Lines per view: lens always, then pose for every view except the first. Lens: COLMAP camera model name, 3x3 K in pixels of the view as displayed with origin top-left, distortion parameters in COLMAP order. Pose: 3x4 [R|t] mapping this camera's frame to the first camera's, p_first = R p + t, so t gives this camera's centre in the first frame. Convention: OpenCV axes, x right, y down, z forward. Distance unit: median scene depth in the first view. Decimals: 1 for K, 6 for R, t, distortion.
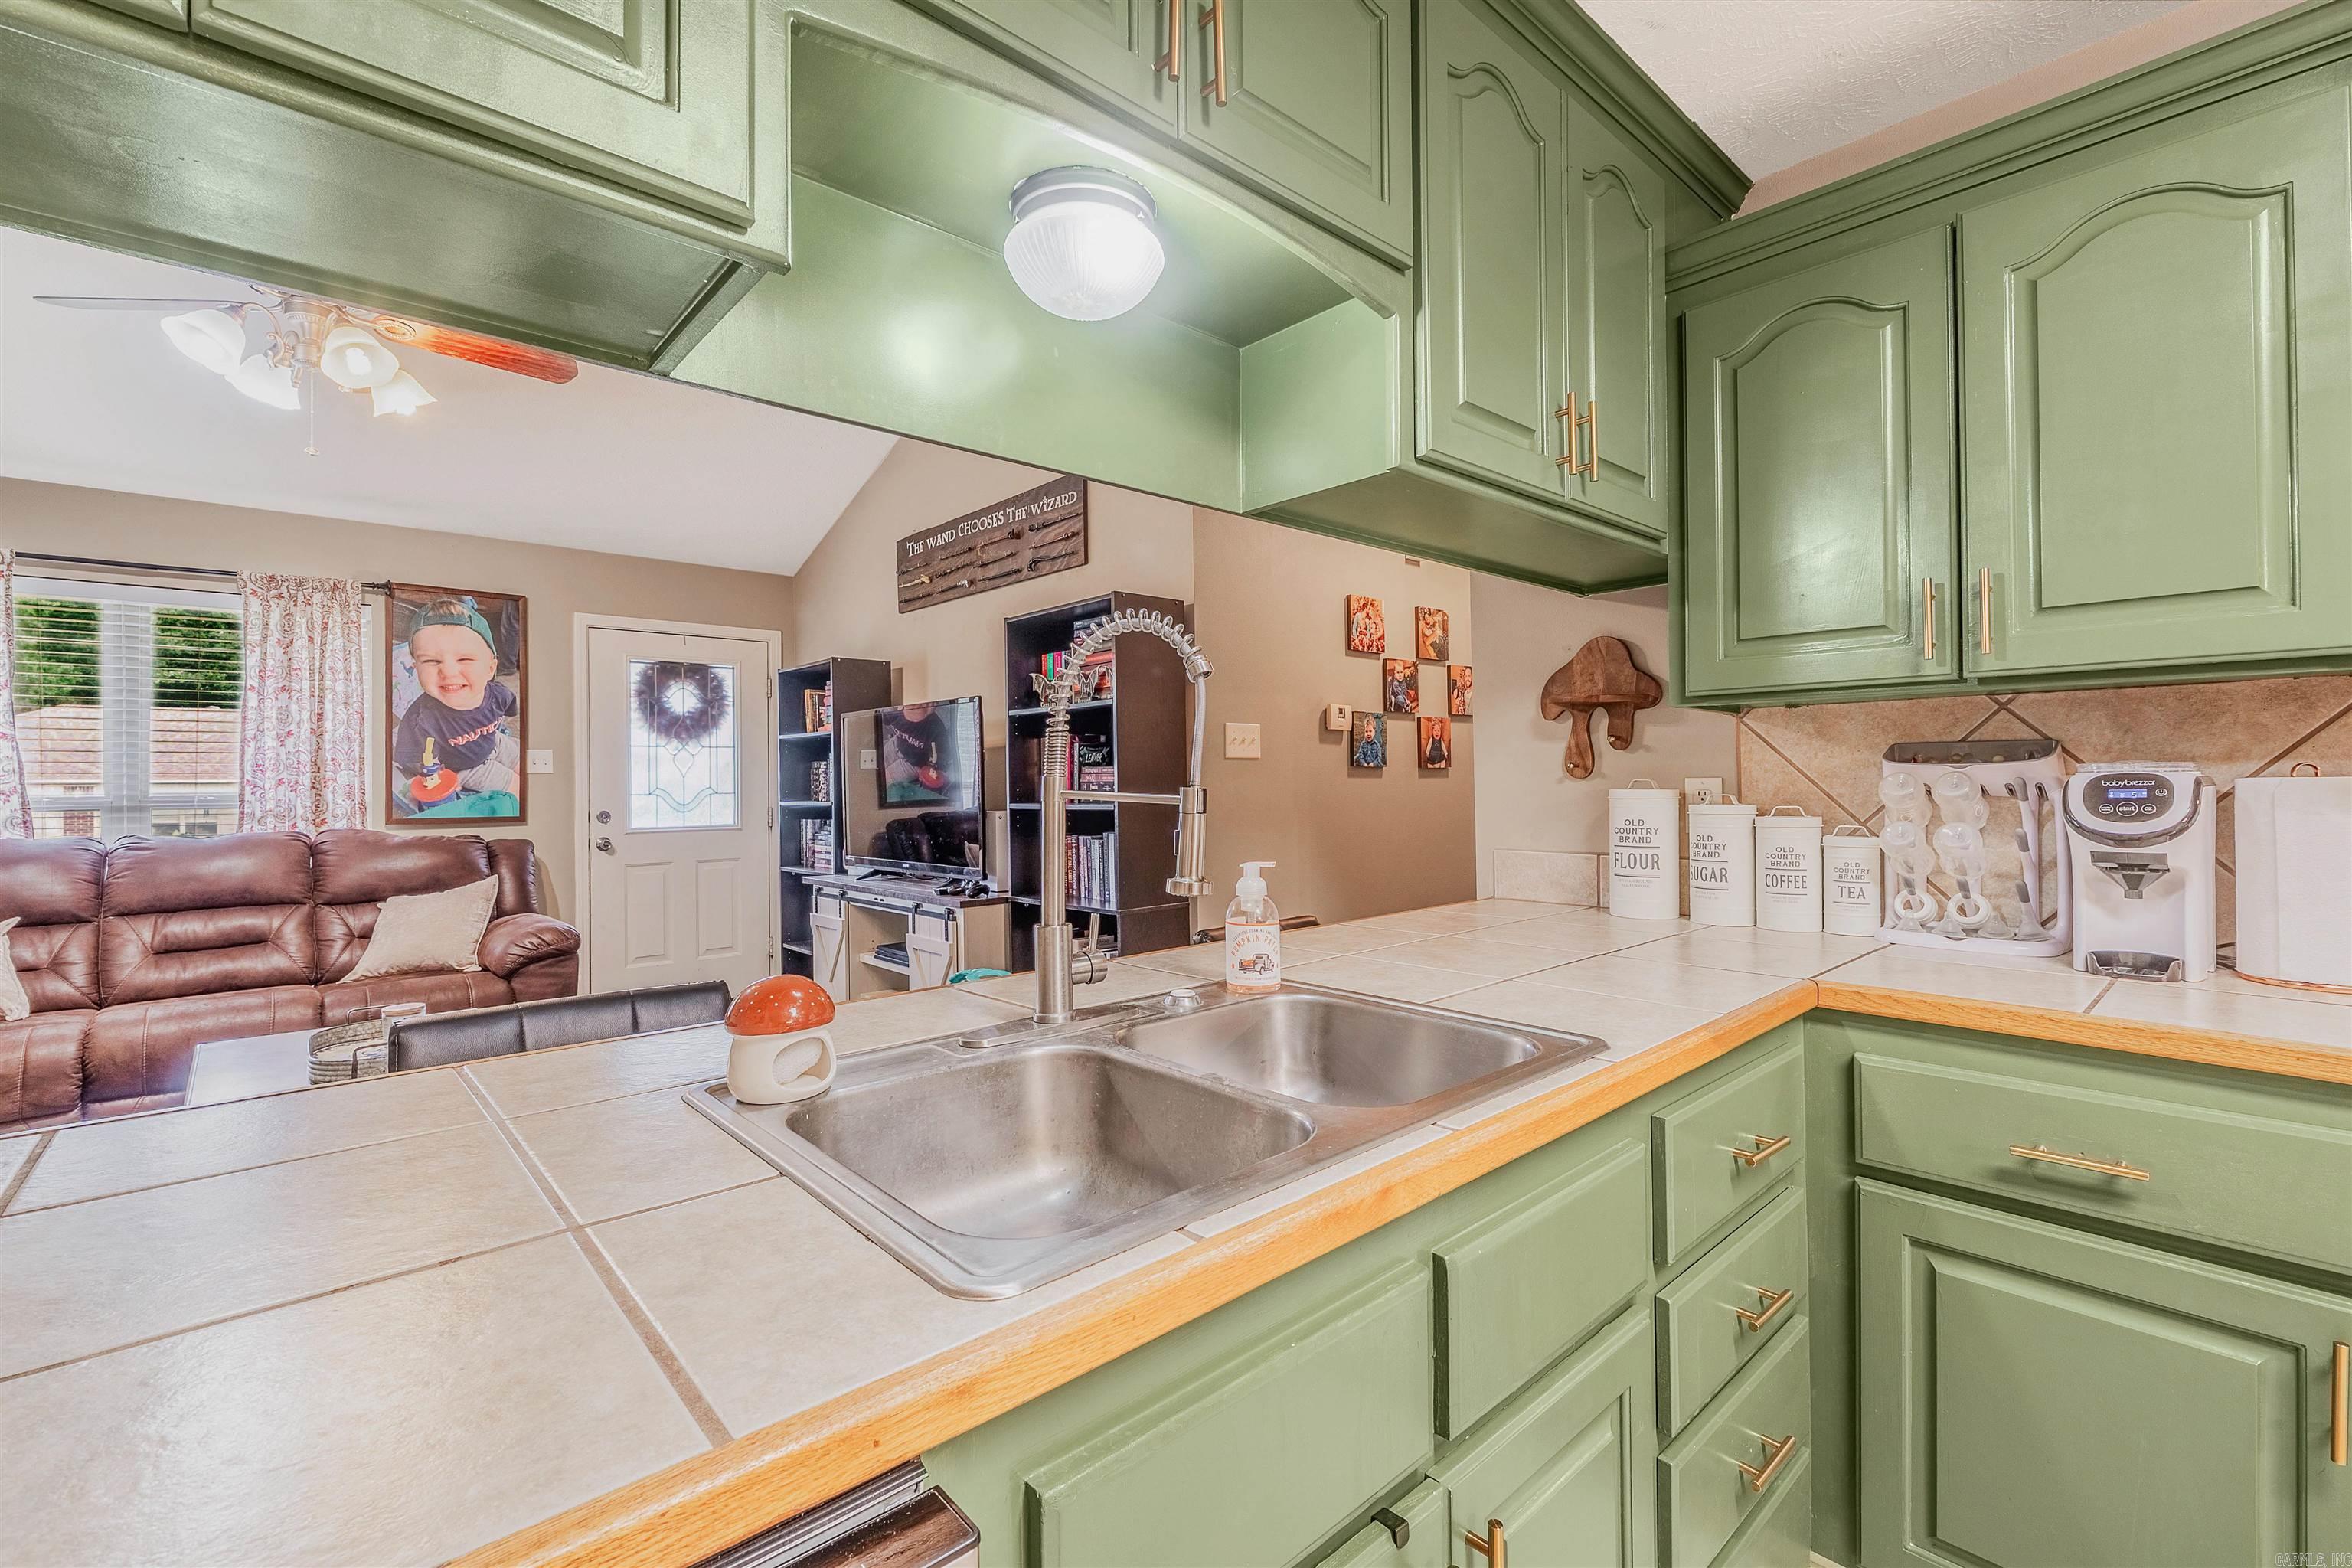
lens RADIAL K [[1010.8, 0, 1168.9], [0, 1010.8, 772.1], [0, 0, 1]] dist [-0.001953, -0.001191]
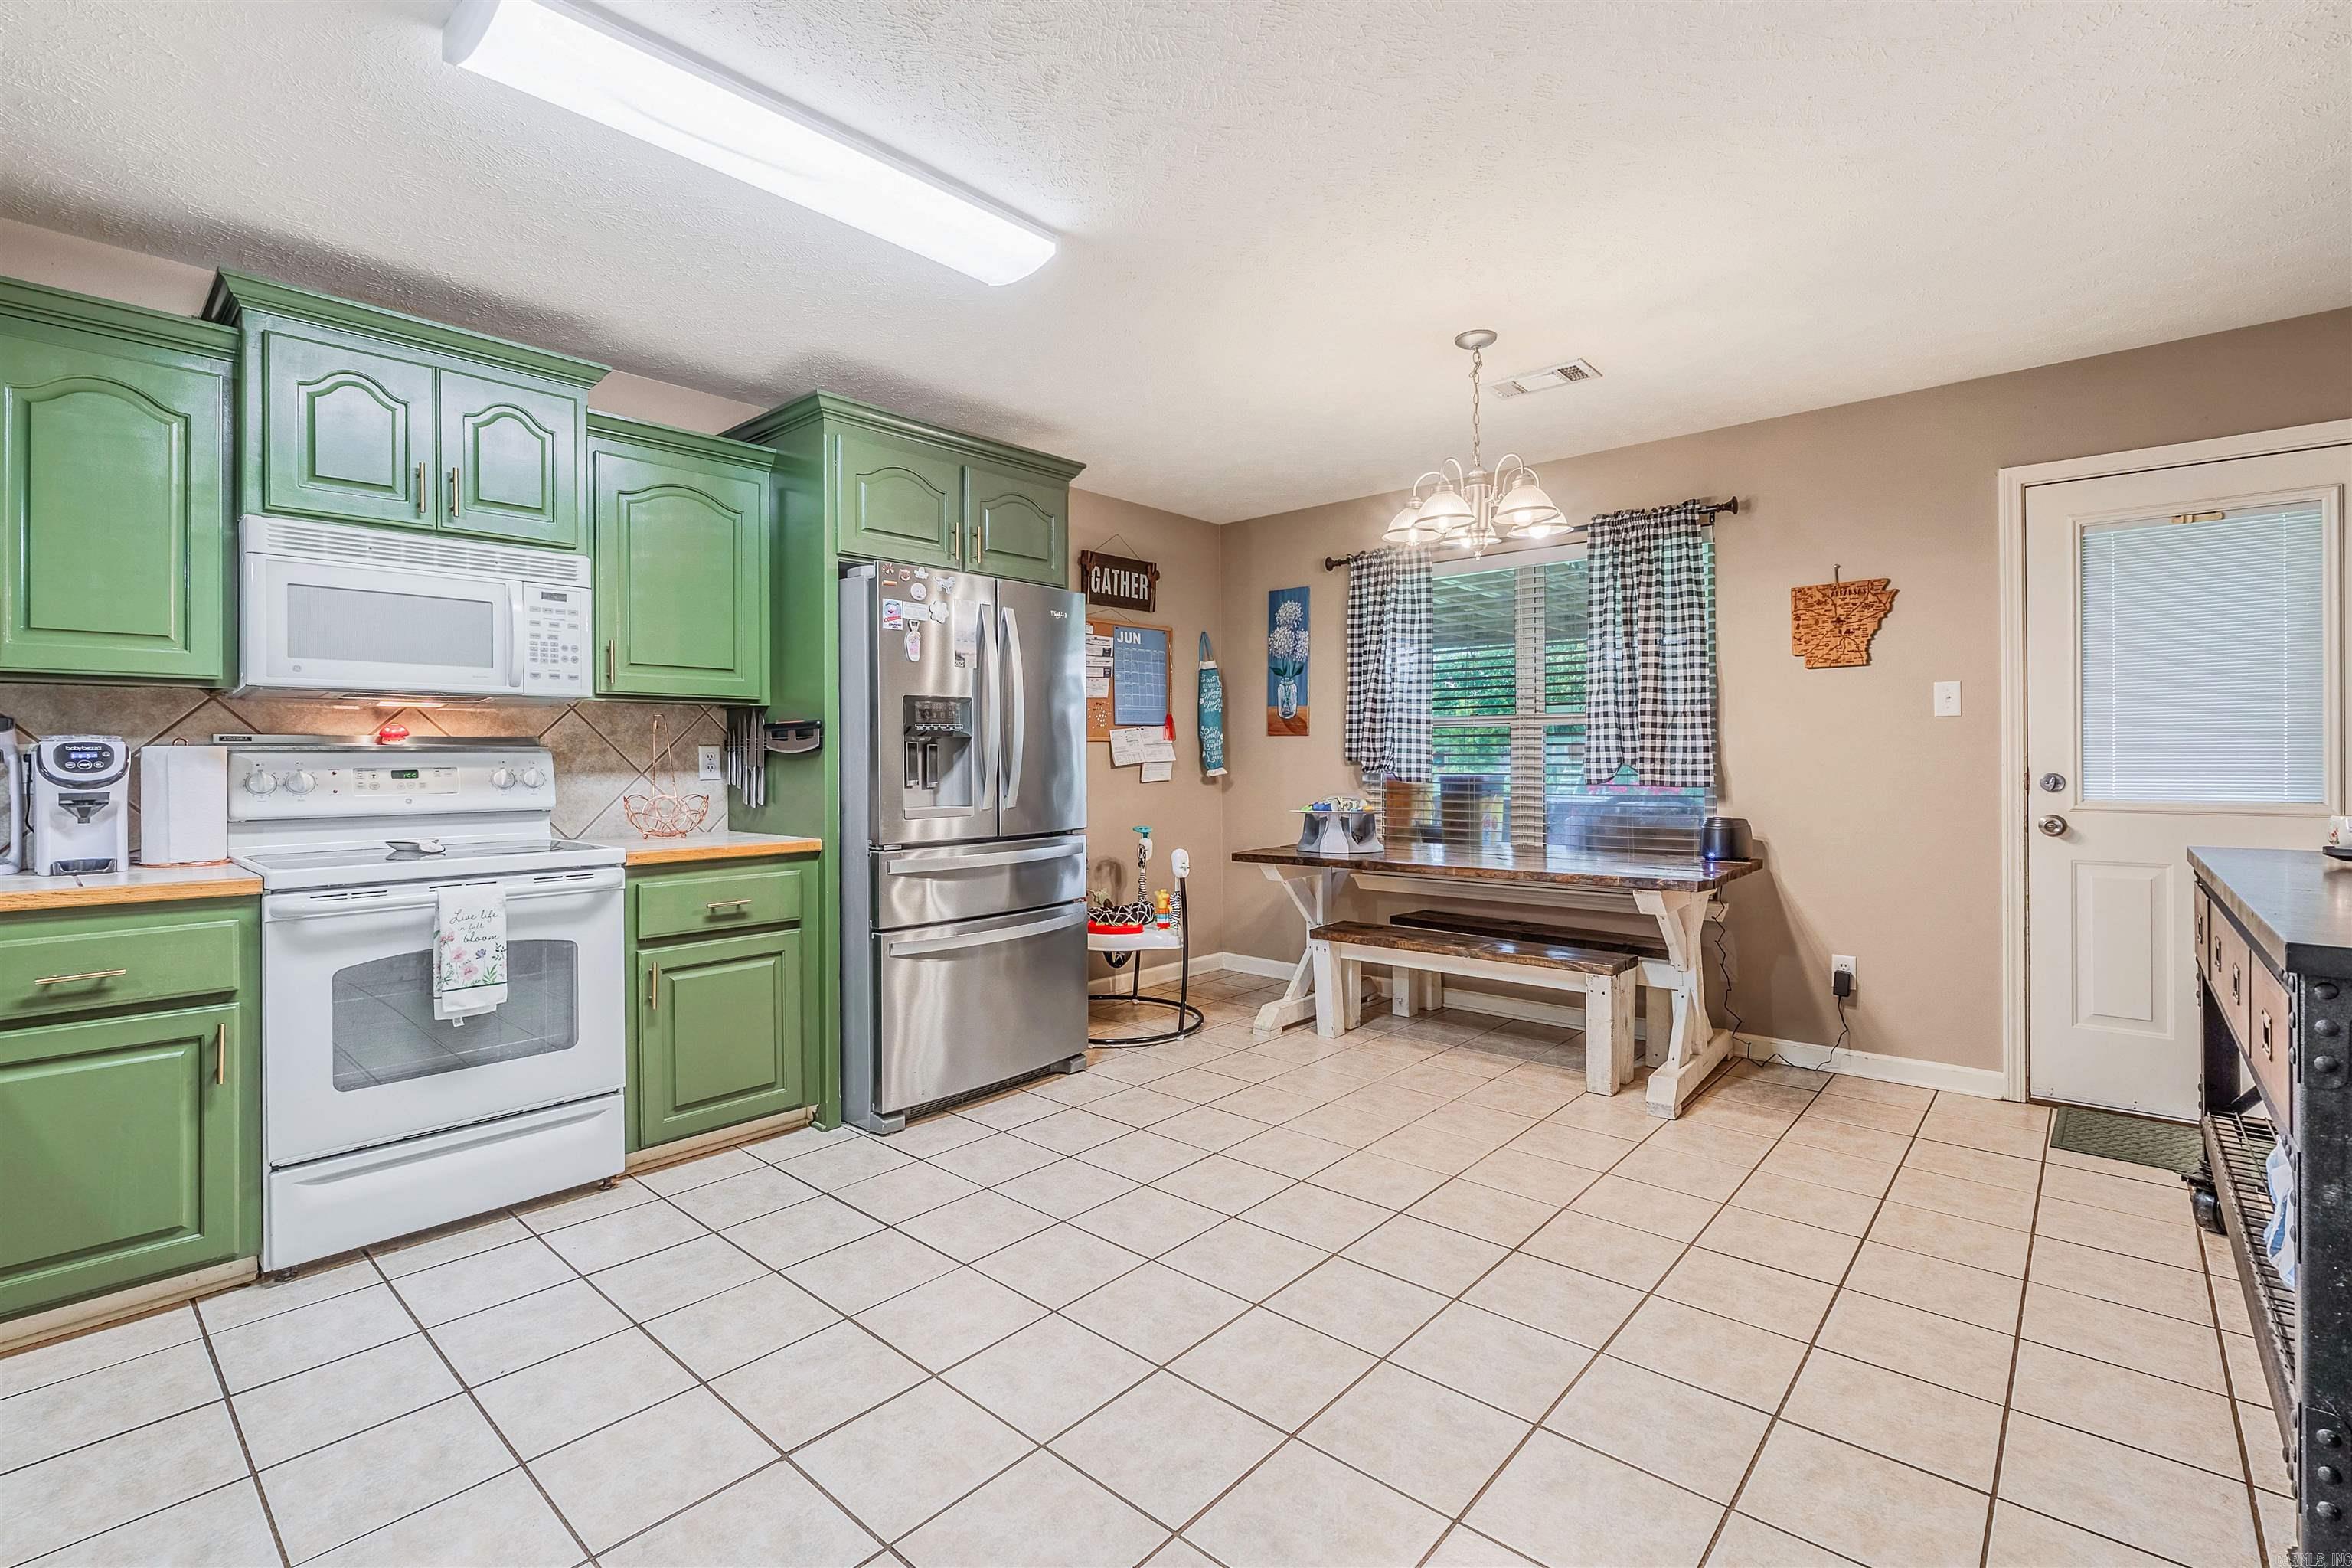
lens RADIAL K [[1050.0, 0, 1160.6], [0, 1050.0, 756.2], [0, 0, 1]] dist [-0.003791, -0.000493]
pose [[-0.108359, 0.009793, 0.994064, -0.282698], [-0.004119, 0.999938, -0.010300, 0.011220], [-0.994103, -0.005210, -0.108312, -0.161359]]
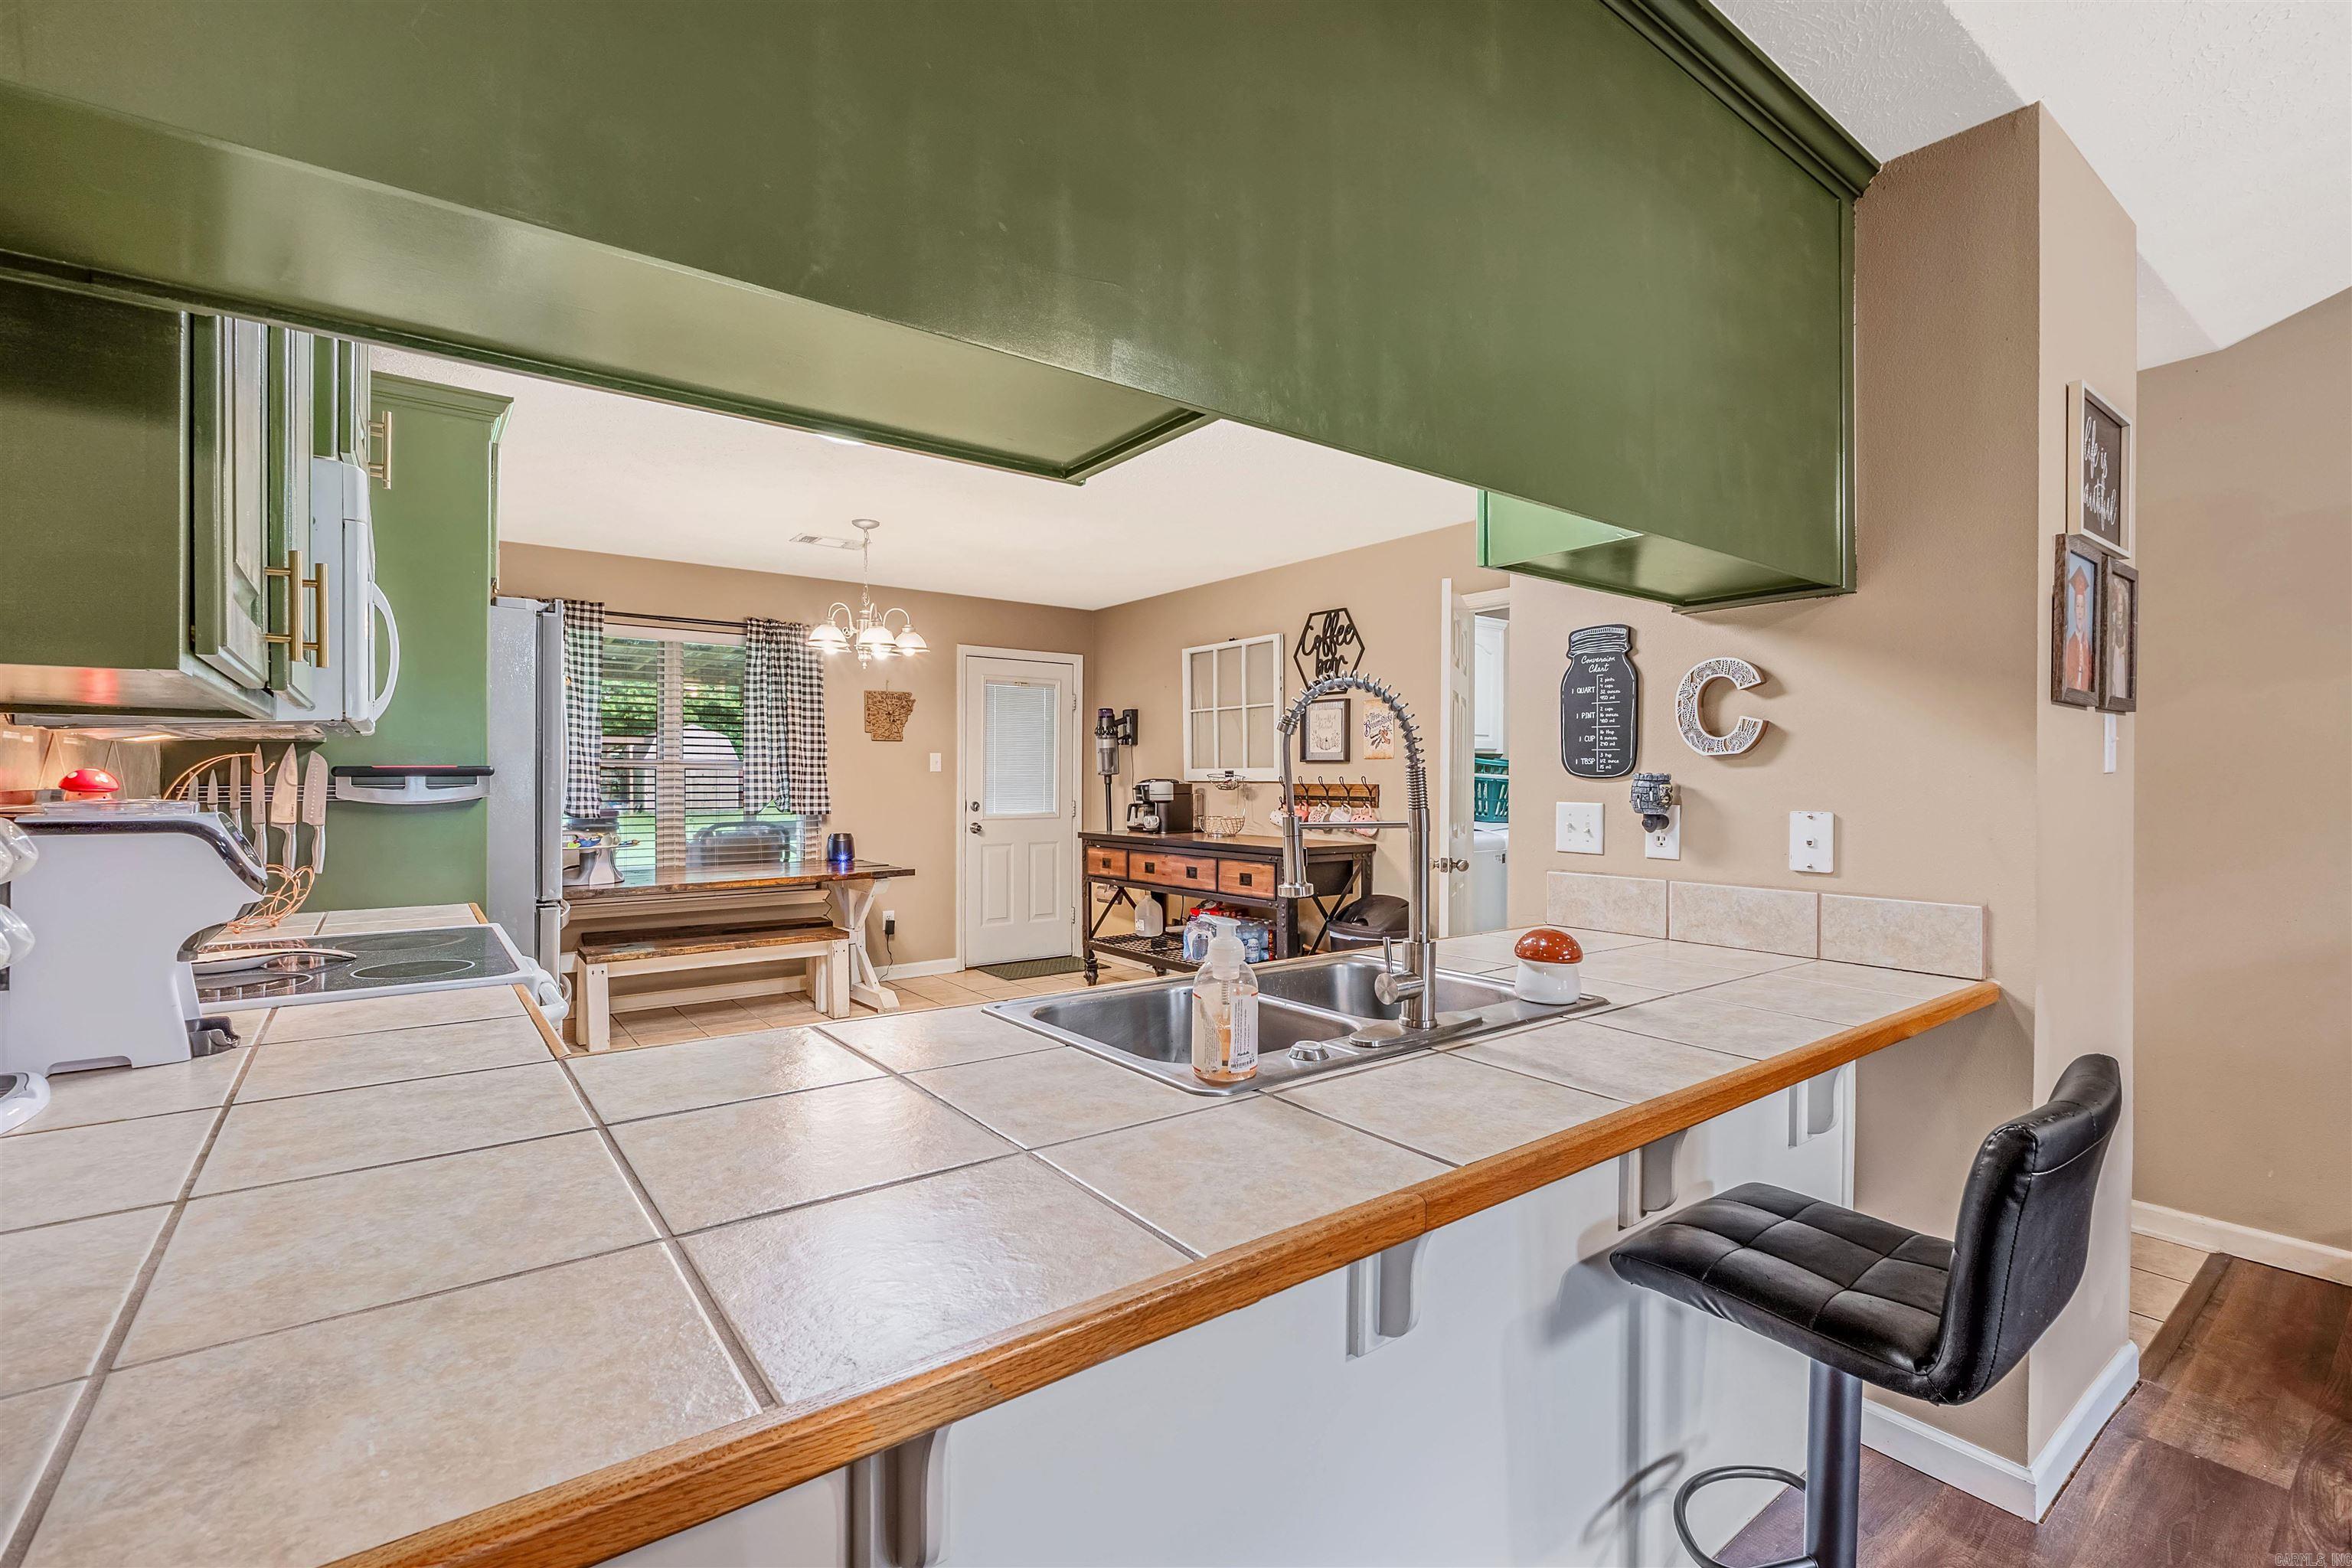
lens RADIAL K [[1031.9, 0, 1169.1], [0, 1031.9, 778.7], [0, 0, 1]] dist [0.000656, 0.000236]
pose [[-0.996631, 0.005796, 0.081811, 0.019155], [0.005031, 0.999942, -0.009559, -0.005886], [-0.081862, -0.009115, -0.996602, 0.629983]]
